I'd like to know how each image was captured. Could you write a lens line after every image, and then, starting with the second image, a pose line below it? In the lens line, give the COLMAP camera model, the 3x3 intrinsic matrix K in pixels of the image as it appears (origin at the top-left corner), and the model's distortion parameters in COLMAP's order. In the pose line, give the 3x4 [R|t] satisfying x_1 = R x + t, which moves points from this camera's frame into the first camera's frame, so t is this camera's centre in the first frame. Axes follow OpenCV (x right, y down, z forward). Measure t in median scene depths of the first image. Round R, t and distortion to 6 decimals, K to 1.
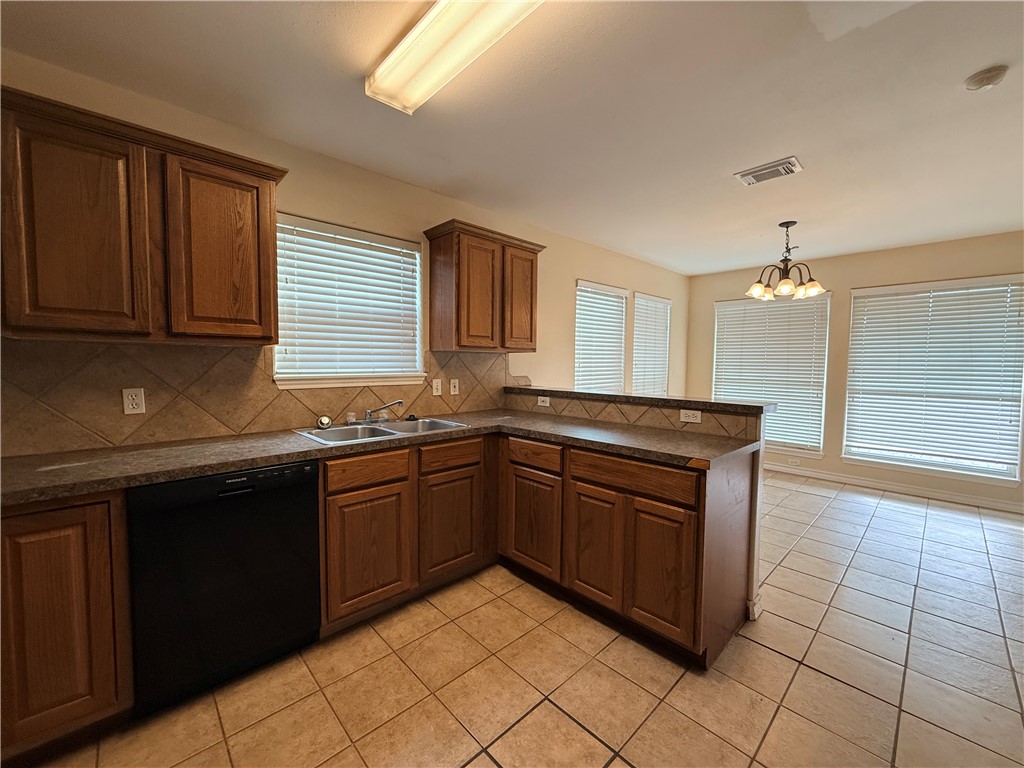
lens RADIAL K [[409.7, 0, 512.1], [0, 409.7, 384.3], [0, 0, 1]] dist [0.001273, 0.000277]
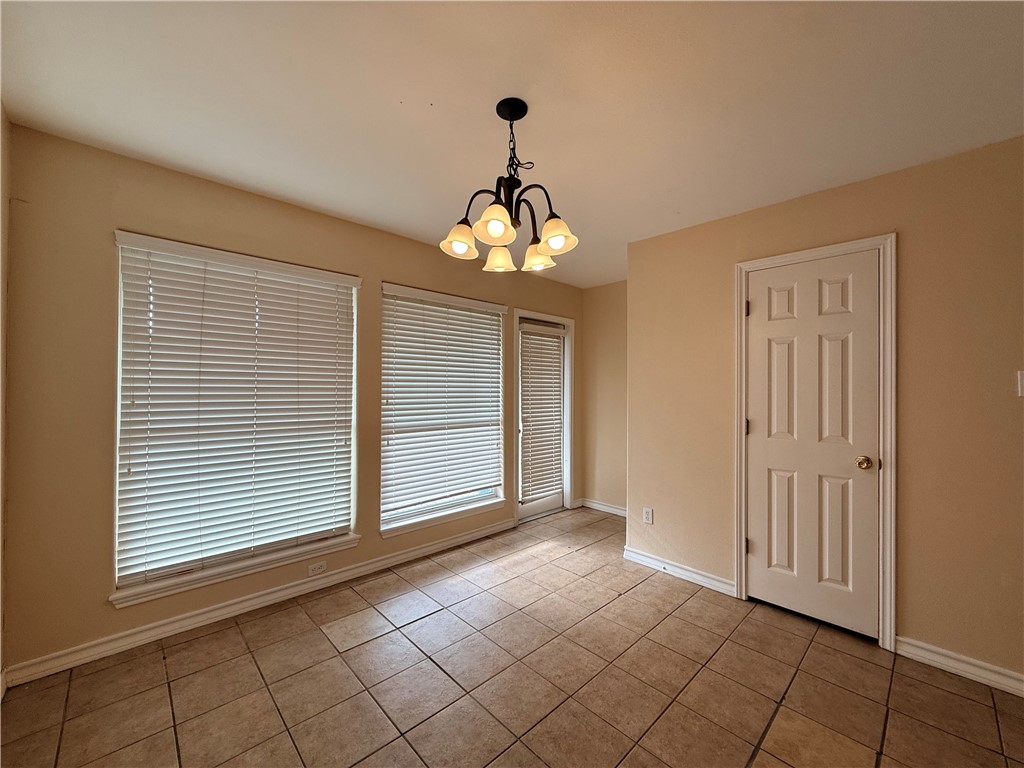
lens RADIAL K [[409.7, 0, 512.5], [0, 409.7, 385.9], [0, 0, 1]] dist [0.001273, 0.000277]
pose [[-0.005435, -0.003521, 0.999979, 0.145658], [0.048705, 0.998806, 0.003782, -0.050571], [-0.998798, 0.048725, -0.005257, 0.794113]]
